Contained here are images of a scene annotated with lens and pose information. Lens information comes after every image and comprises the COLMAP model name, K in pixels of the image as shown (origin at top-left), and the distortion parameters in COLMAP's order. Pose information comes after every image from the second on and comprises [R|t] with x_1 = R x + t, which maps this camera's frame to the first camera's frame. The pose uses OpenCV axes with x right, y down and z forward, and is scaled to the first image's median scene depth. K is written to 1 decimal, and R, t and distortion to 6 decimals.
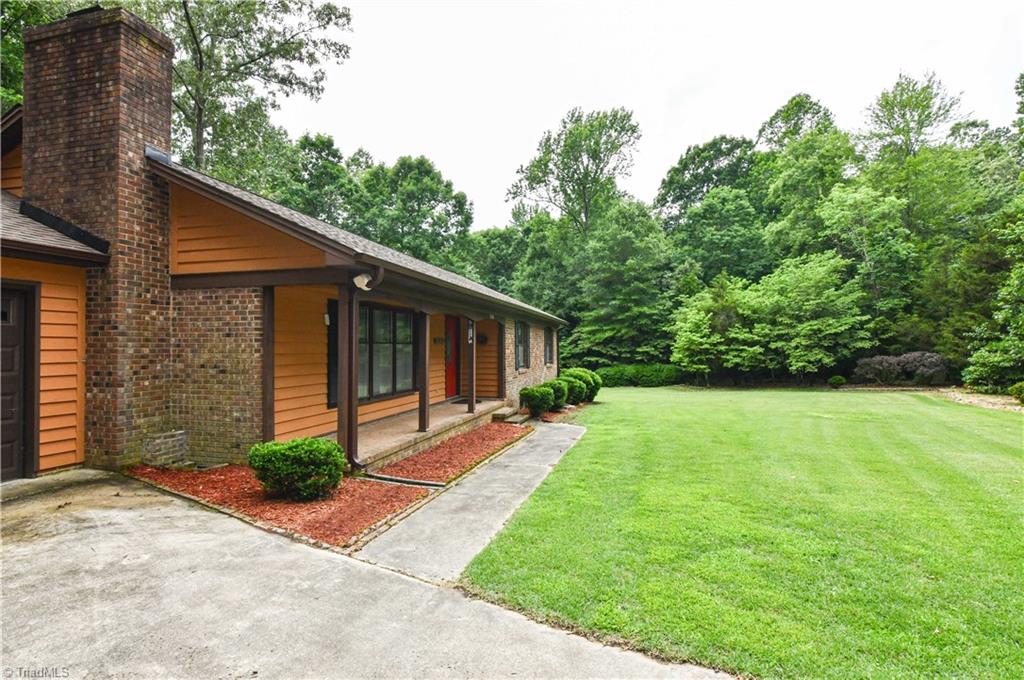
lens RADIAL K [[496.6, 0, 516.2], [0, 496.6, 342.9], [0, 0, 1]] dist [0.005407, -0.006401]
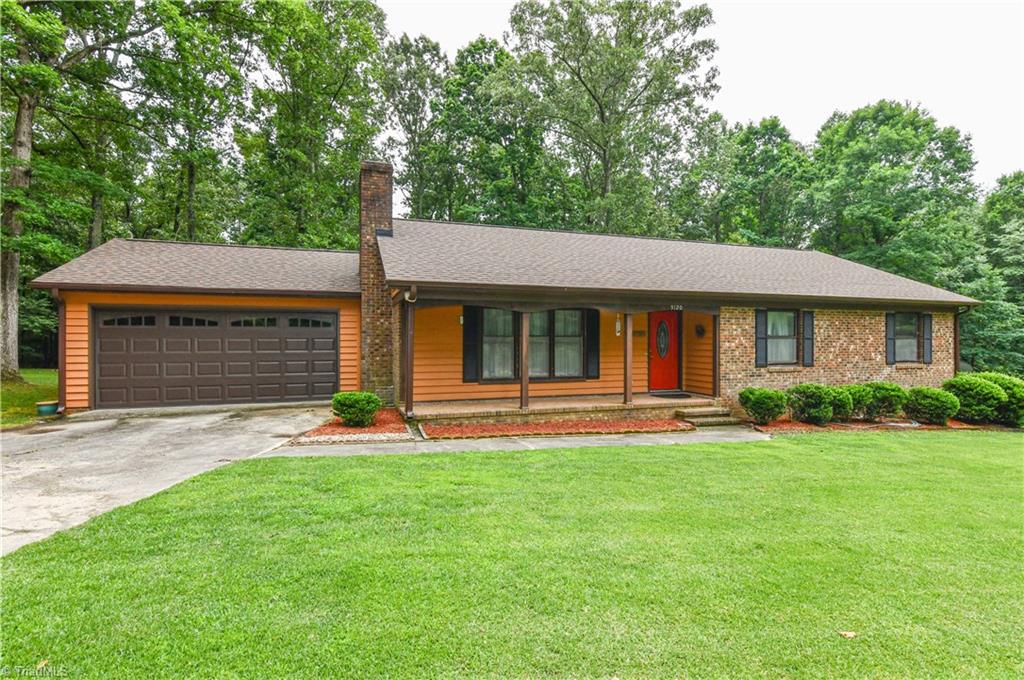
lens RADIAL K [[496.6, 0, 518.3], [0, 496.6, 339.9], [0, 0, 1]] dist [0.005407, -0.006401]
pose [[0.552803, 0.004328, -0.833301, 0.292526], [0.006692, 0.999931, 0.009633, -0.000782], [0.833285, -0.010901, 0.552736, 0.111293]]
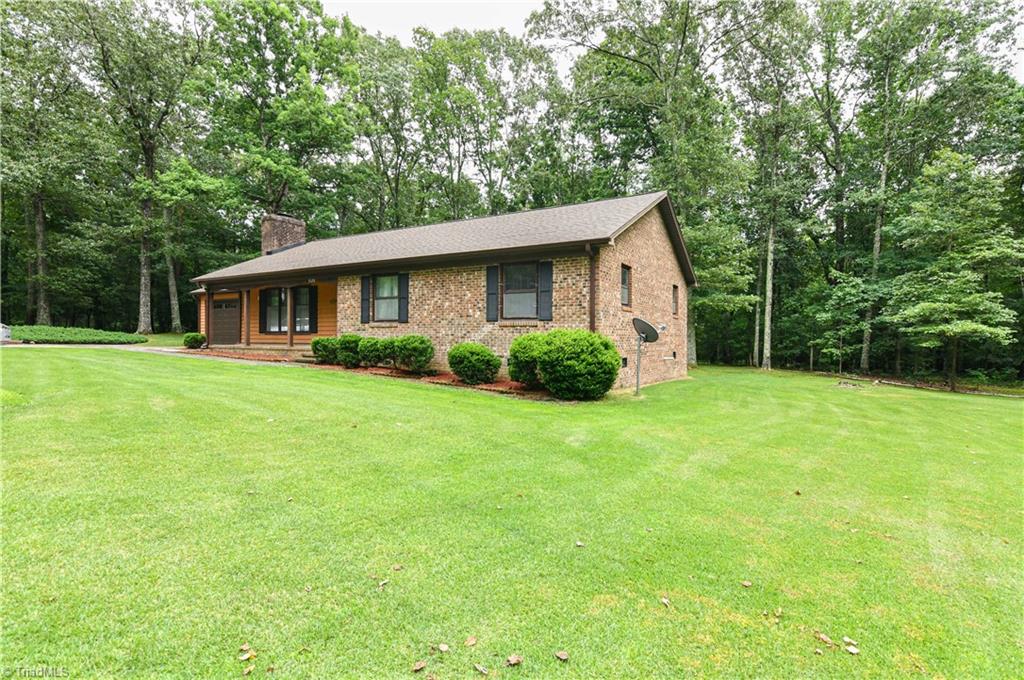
lens RADIAL K [[496.6, 0, 519.2], [0, 496.6, 339.7], [0, 0, 1]] dist [0.005407, -0.006401]
pose [[-0.265412, 0.011187, -0.964070, 0.562545], [0.010733, 0.999905, 0.008648, 0.051836], [0.964075, -0.008052, -0.265507, 0.963329]]
